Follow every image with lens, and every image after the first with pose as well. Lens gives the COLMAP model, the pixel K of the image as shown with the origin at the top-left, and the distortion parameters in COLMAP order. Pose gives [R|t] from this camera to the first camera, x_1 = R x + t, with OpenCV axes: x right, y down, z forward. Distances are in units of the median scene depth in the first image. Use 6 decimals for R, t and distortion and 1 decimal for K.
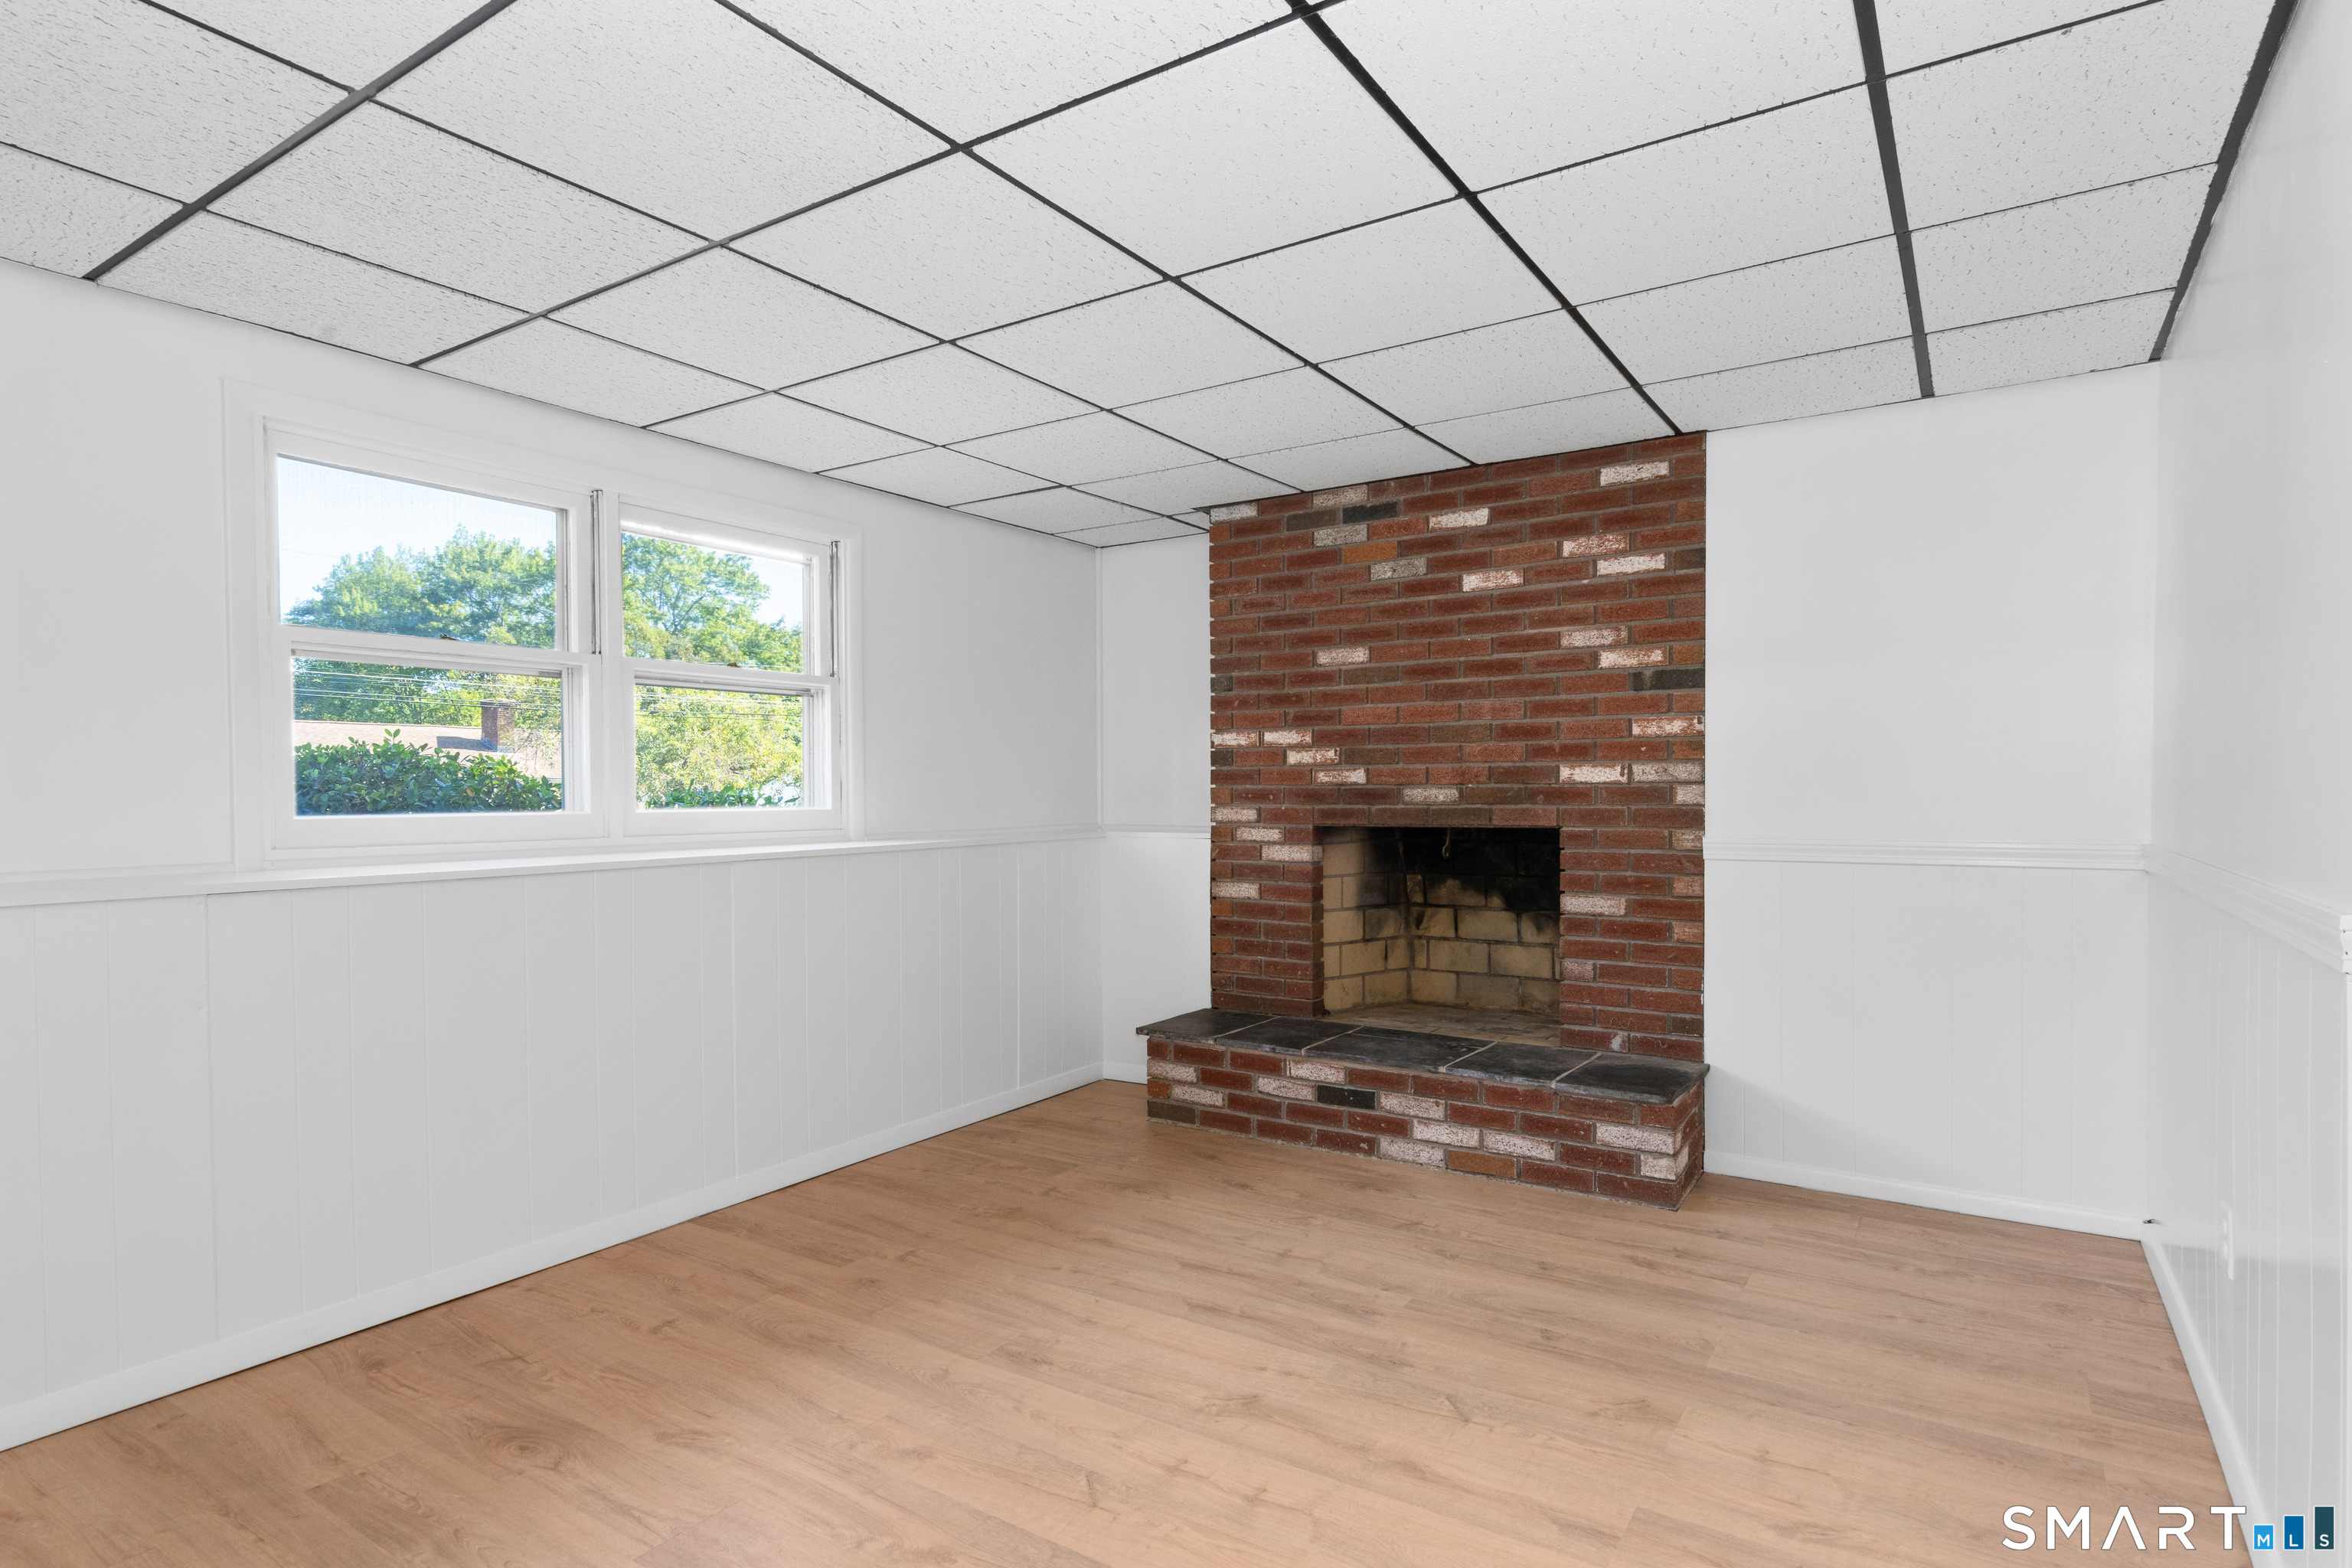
lens RADIAL K [[1240.1, 0, 1163.3], [0, 1240.1, 802.2], [0, 0, 1]] dist [0.001727, 0.000413]
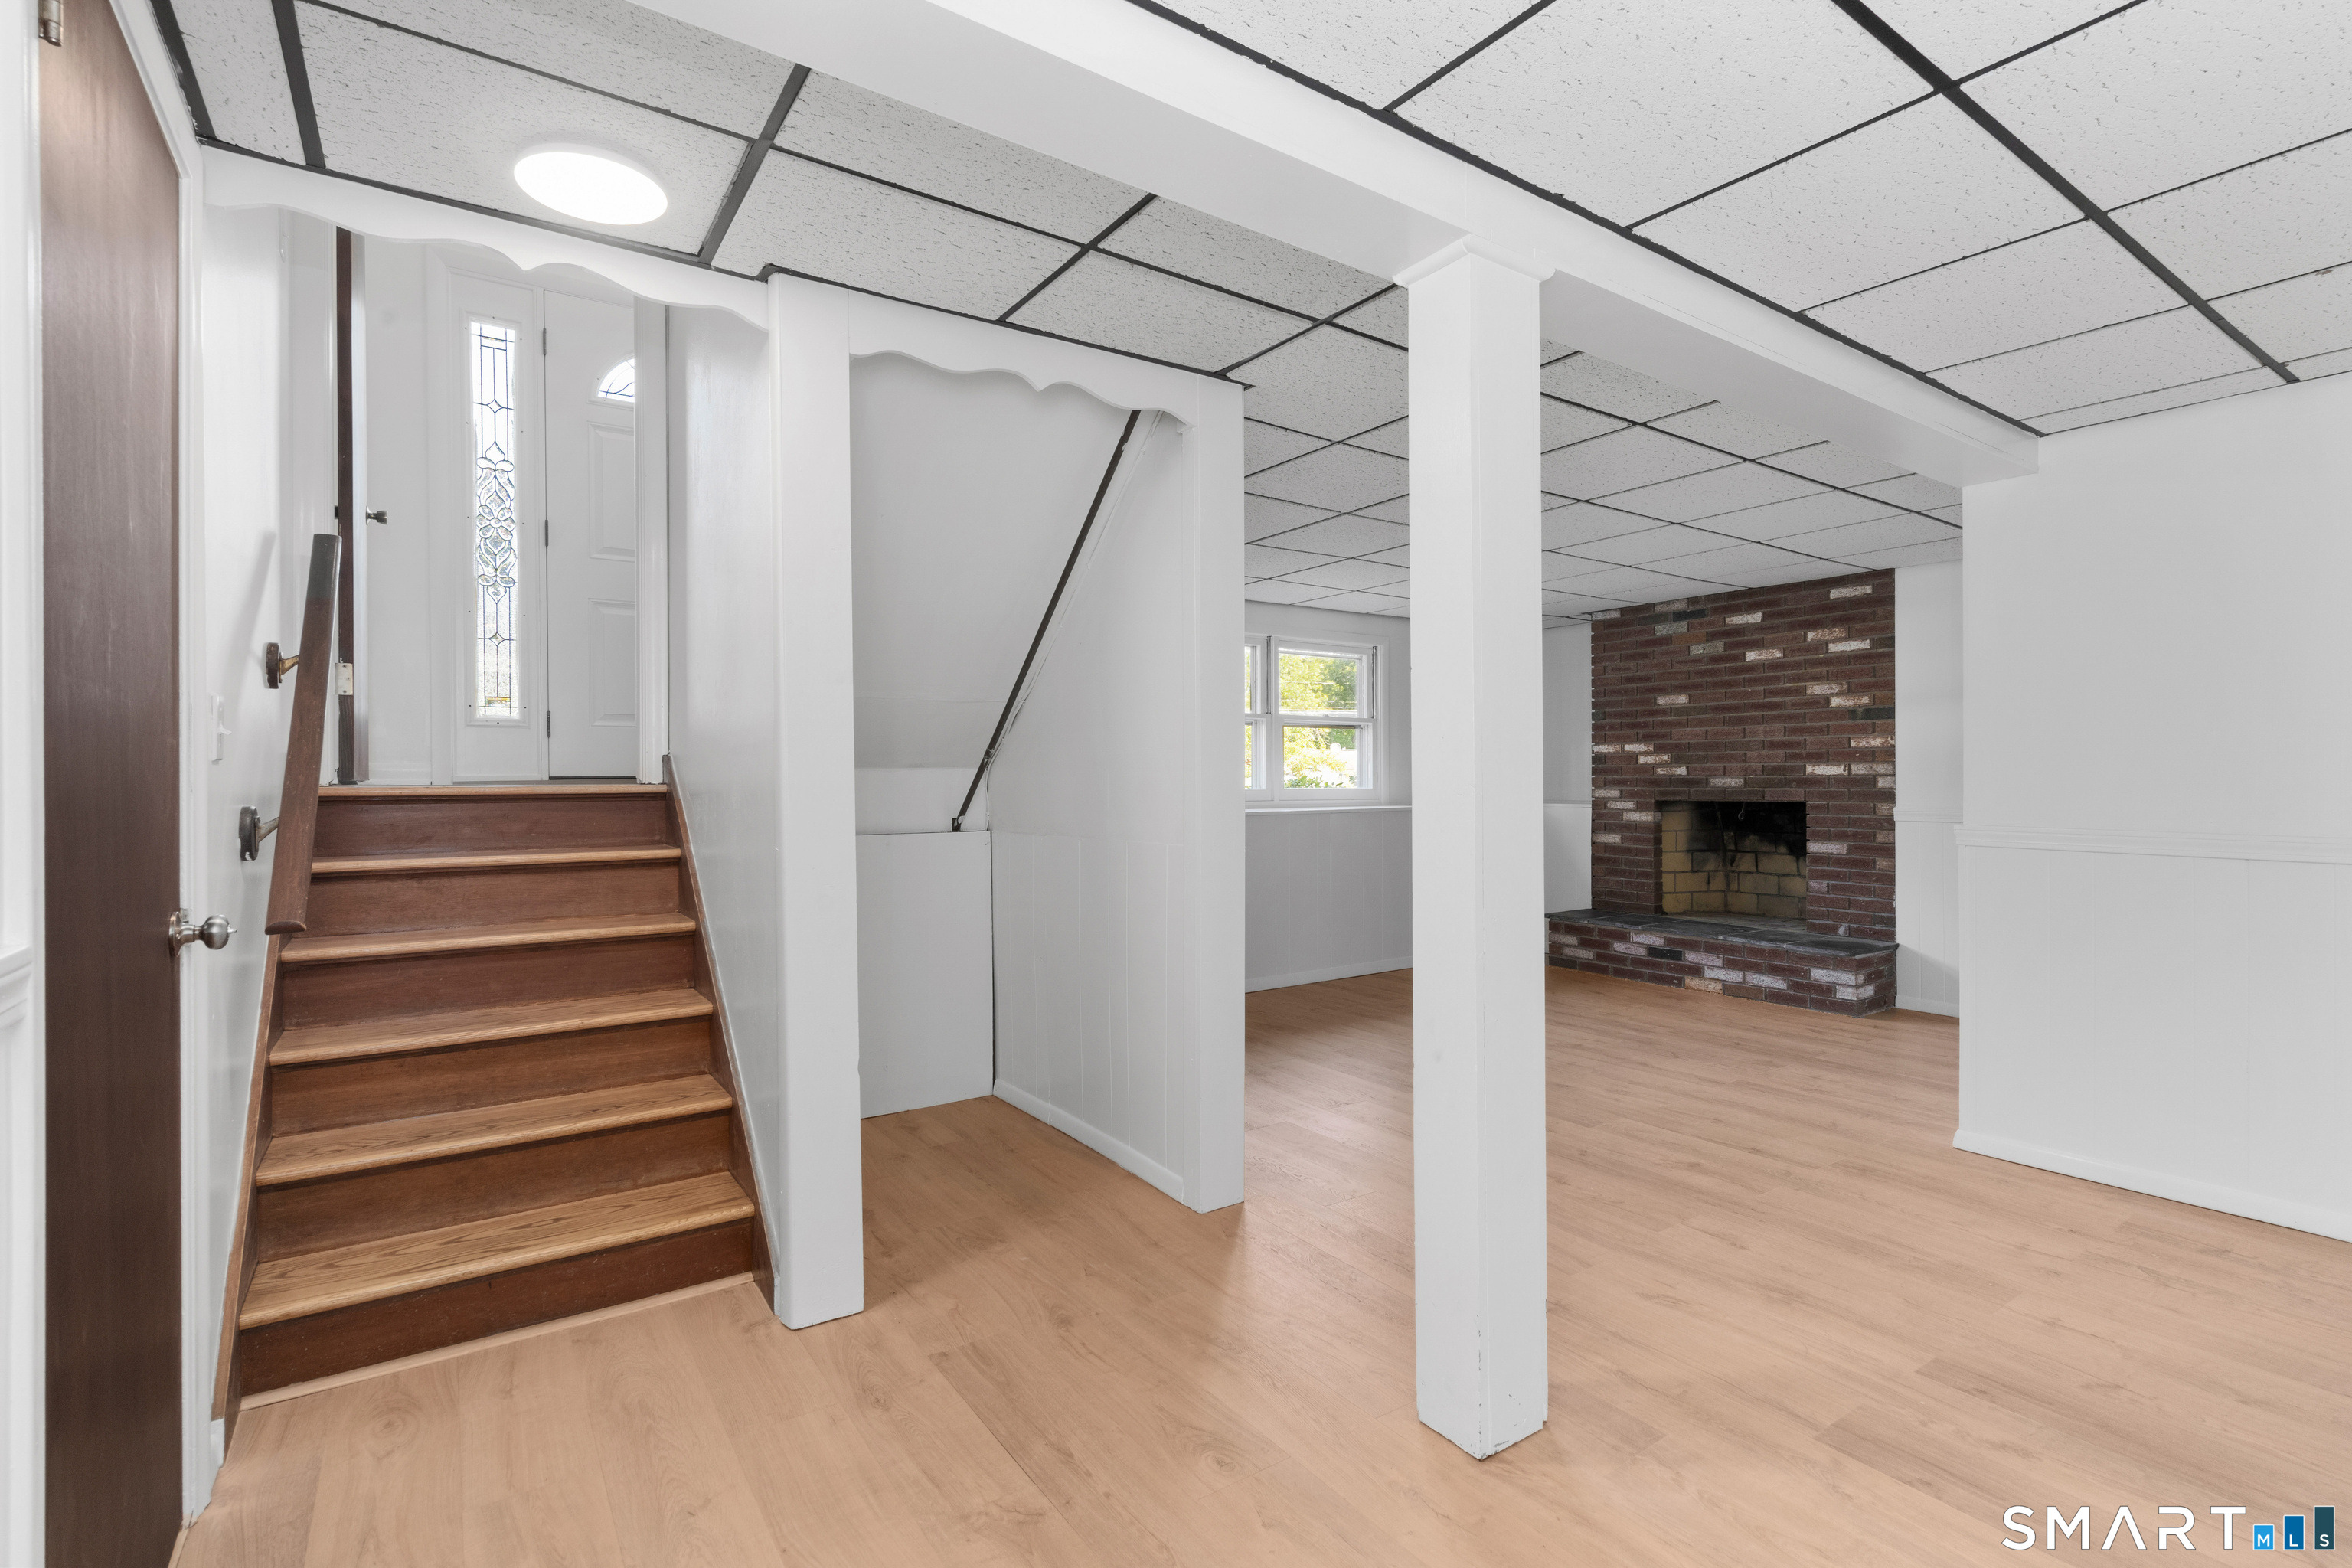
lens RADIAL K [[1066.2, 0, 1176.0], [0, 1066.2, 784.0], [0, 0, 1]] dist [0.002037, -0.000067]
pose [[0.925265, 0.005094, -0.379288, 0.078419], [-0.006815, 0.999972, -0.003195, 0.006965], [0.379261, 0.005541, 0.925273, -0.665304]]
